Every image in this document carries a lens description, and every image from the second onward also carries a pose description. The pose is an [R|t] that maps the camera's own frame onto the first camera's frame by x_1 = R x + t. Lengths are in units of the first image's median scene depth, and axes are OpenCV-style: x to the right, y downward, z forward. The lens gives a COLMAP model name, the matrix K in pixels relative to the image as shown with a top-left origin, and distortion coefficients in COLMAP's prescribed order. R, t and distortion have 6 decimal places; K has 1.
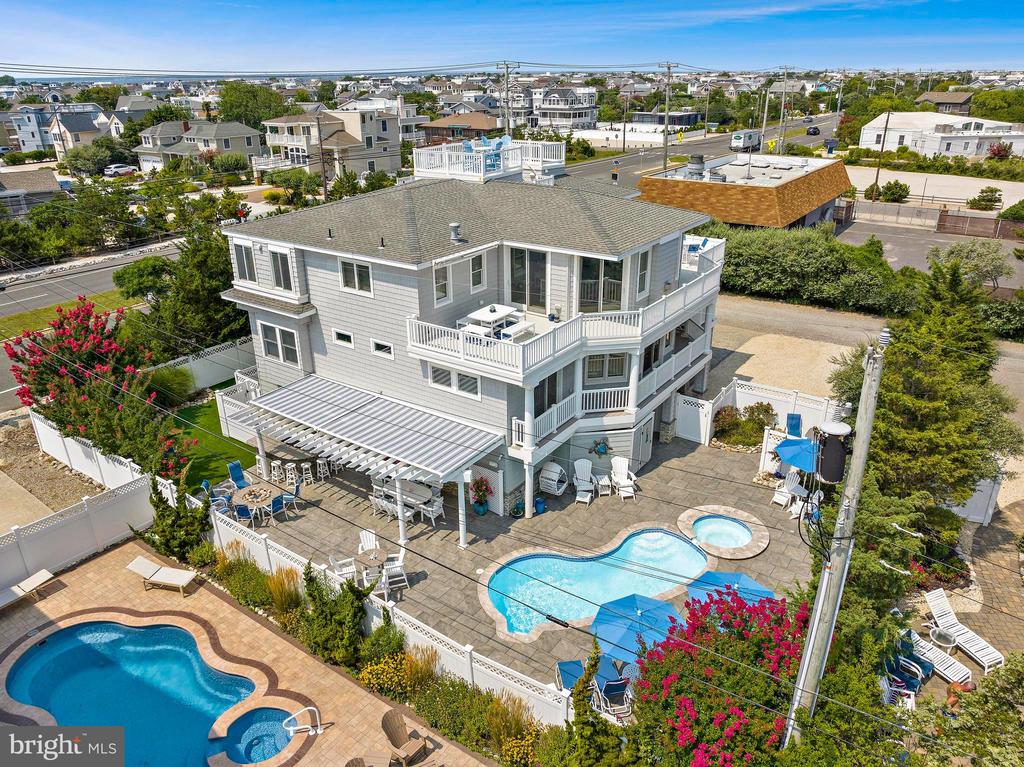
lens RADIAL K [[722.2, 0, 516.5], [0, 722.2, 378.5], [0, 0, 1]] dist [-0.035537, -0.001040]
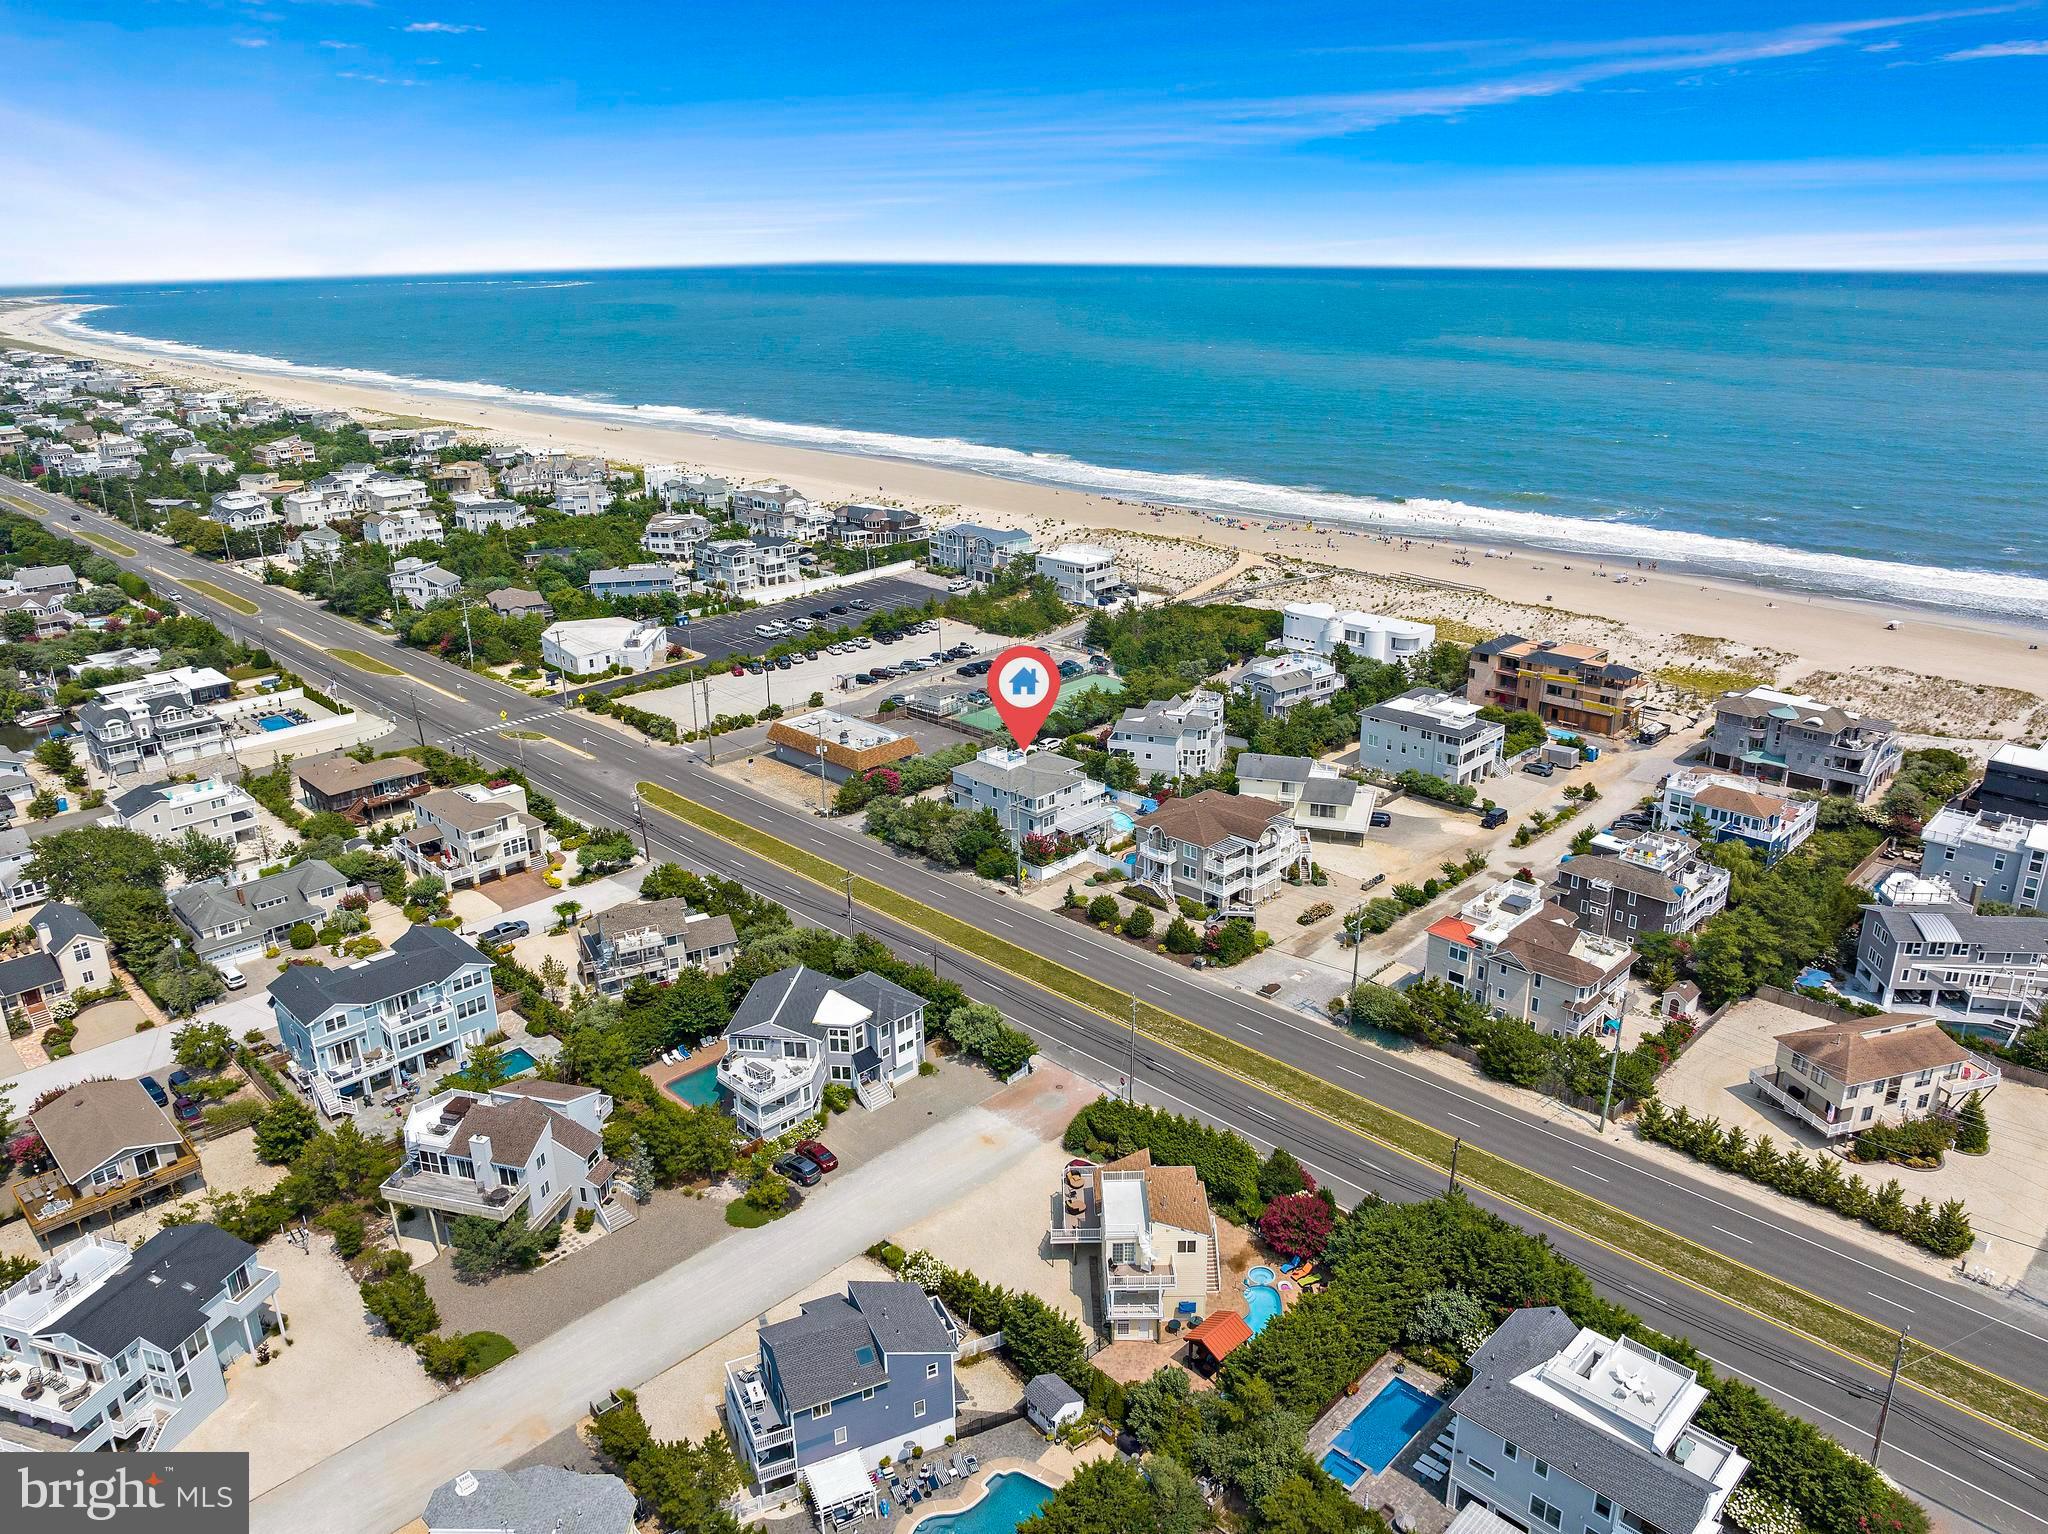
lens RADIAL K [[1444.5, 0, 1033.0], [0, 1444.5, 756.9], [0, 0, 1]] dist [-0.035537, -0.001040]
pose [[0.165858, -0.324310, 0.931297, -7.293078], [0.396706, 0.886536, 0.238071, -2.182141], [-0.902837, 0.329965, 0.275695, -1.062073]]
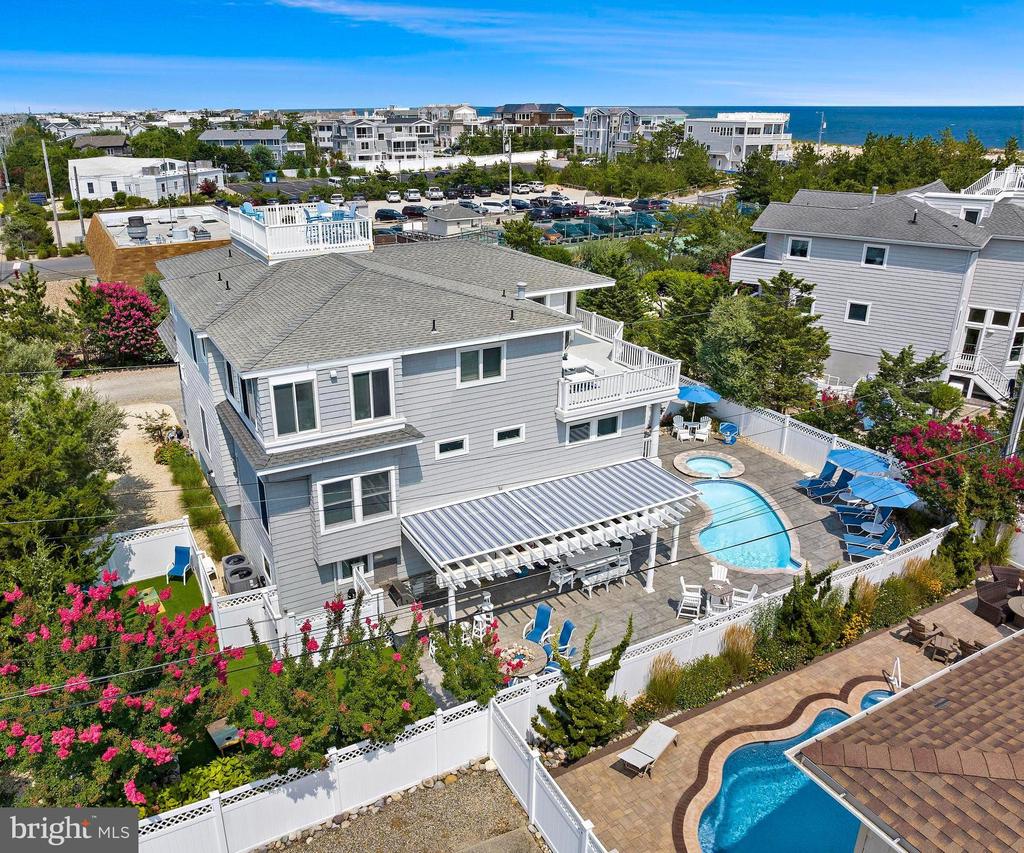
lens RADIAL K [[789.2, 0, 475.5], [0, 789.2, 426.0], [0, 0, 1]] dist [-0.006668, -0.001445]
pose [[0.460496, -0.326444, 0.825456, -0.956056], [0.350373, 0.921261, 0.168870, -0.219044], [-0.815587, 0.211453, 0.538614, 0.484563]]
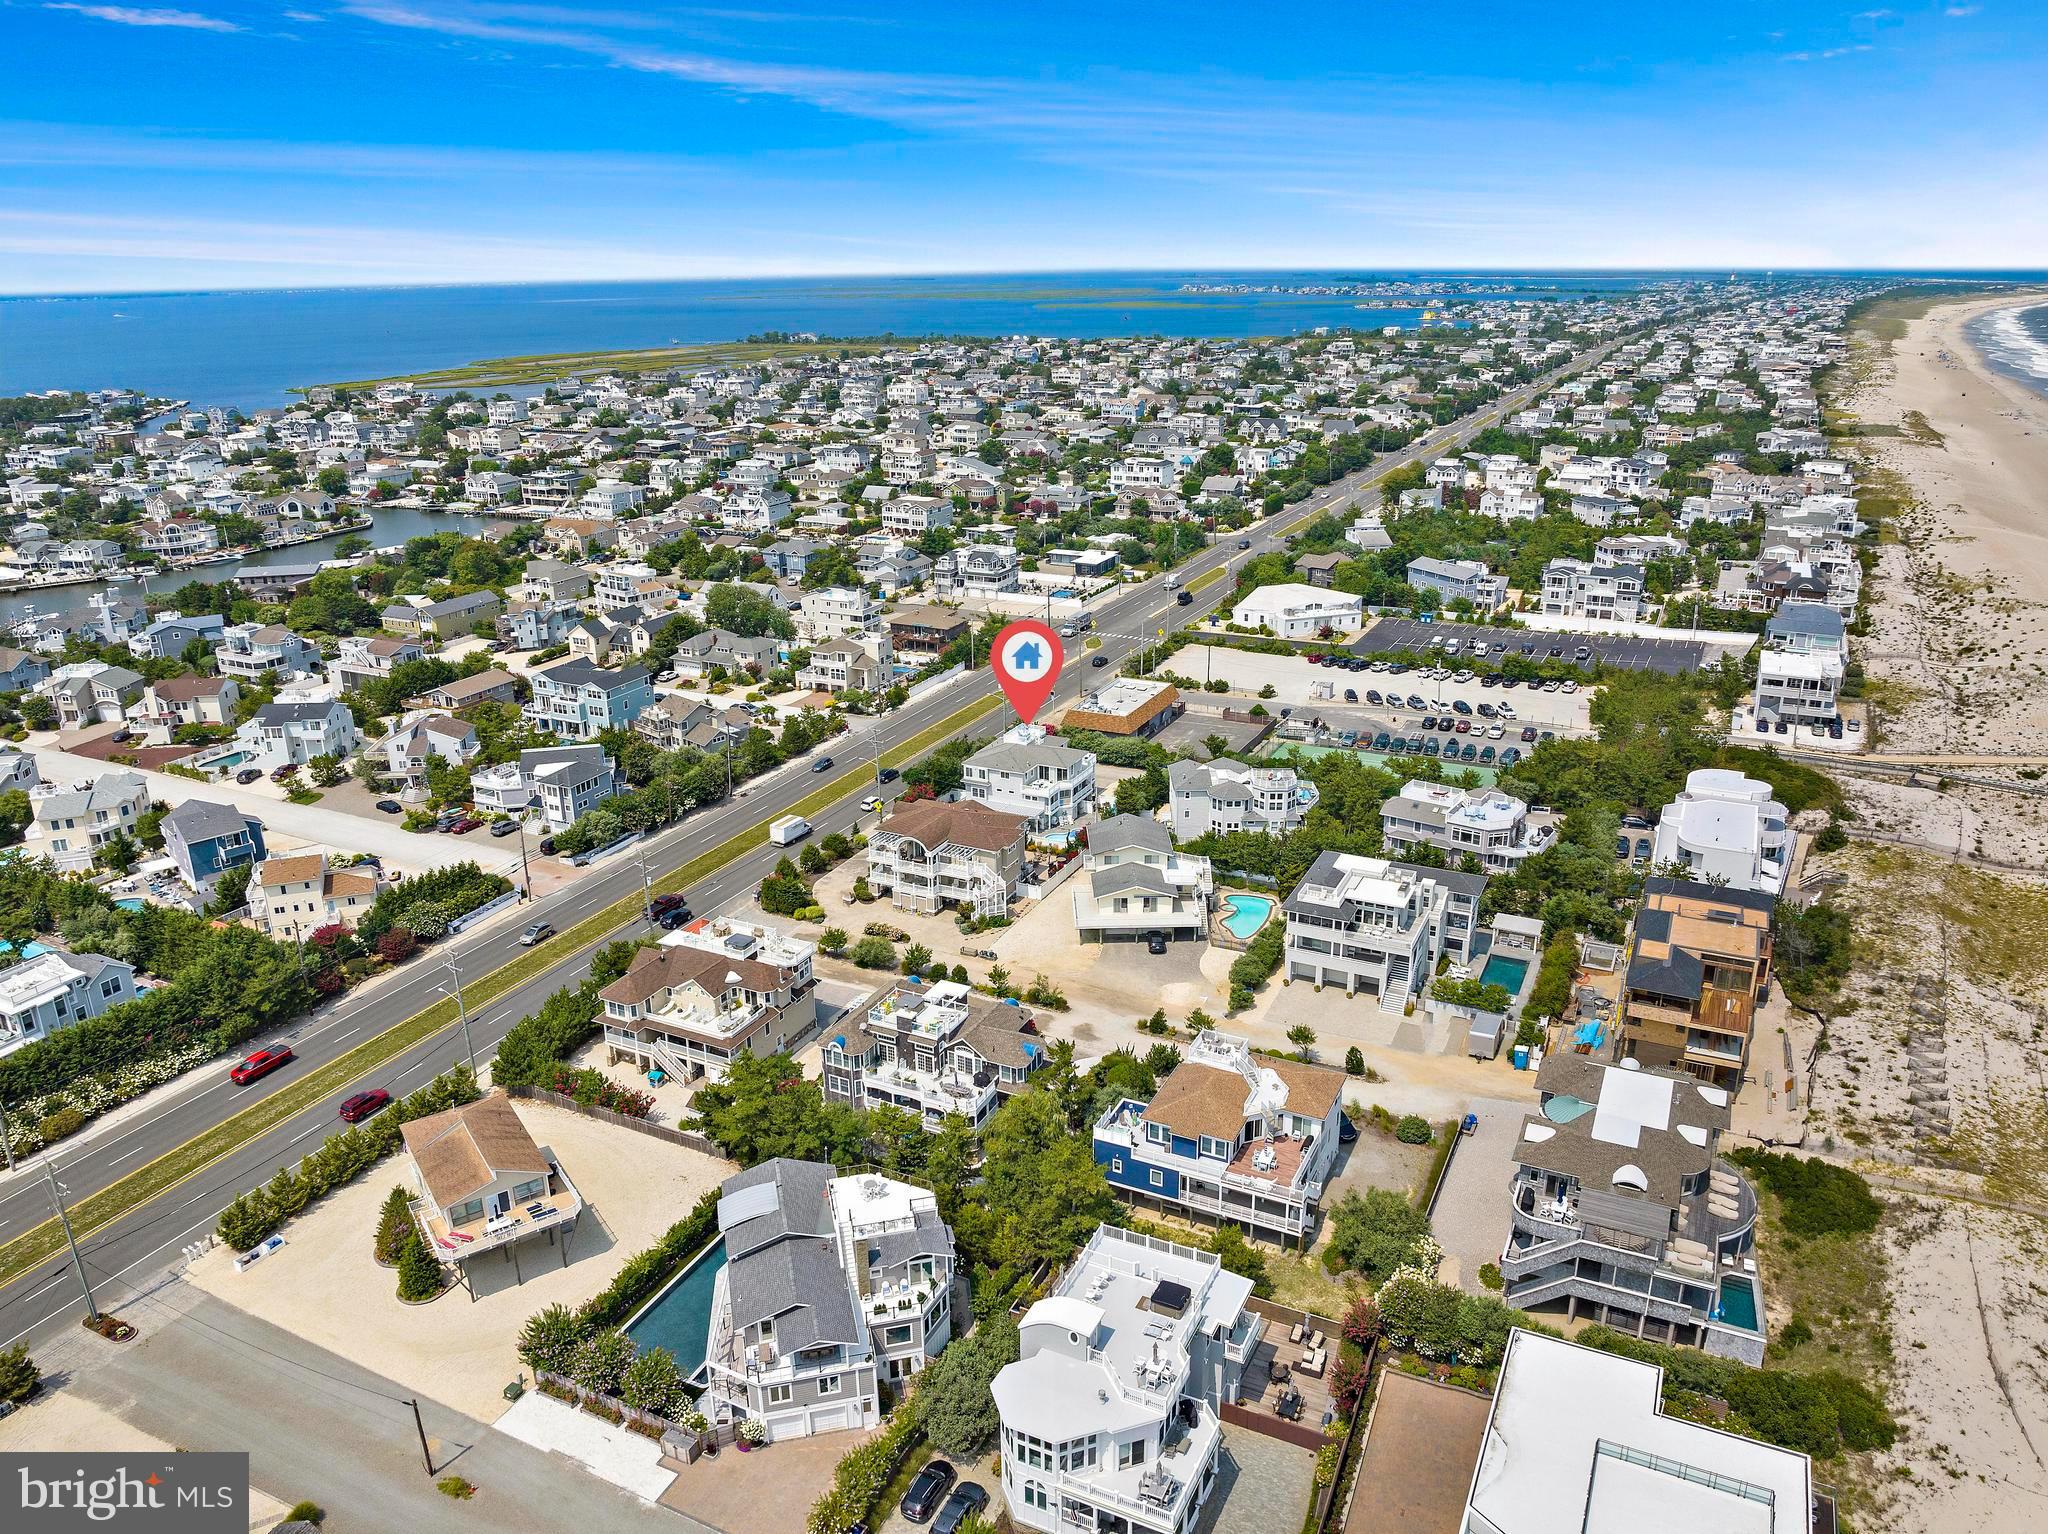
lens RADIAL K [[1444.5, 0, 1033.0], [0, 1444.5, 756.9], [0, 0, 1]] dist [-0.035537, -0.001040]
pose [[0.988468, -0.053214, 0.141770, -1.172874], [0.063811, 0.995413, -0.071279, 0.340670], [-0.137327, 0.079503, 0.987330, -6.902298]]
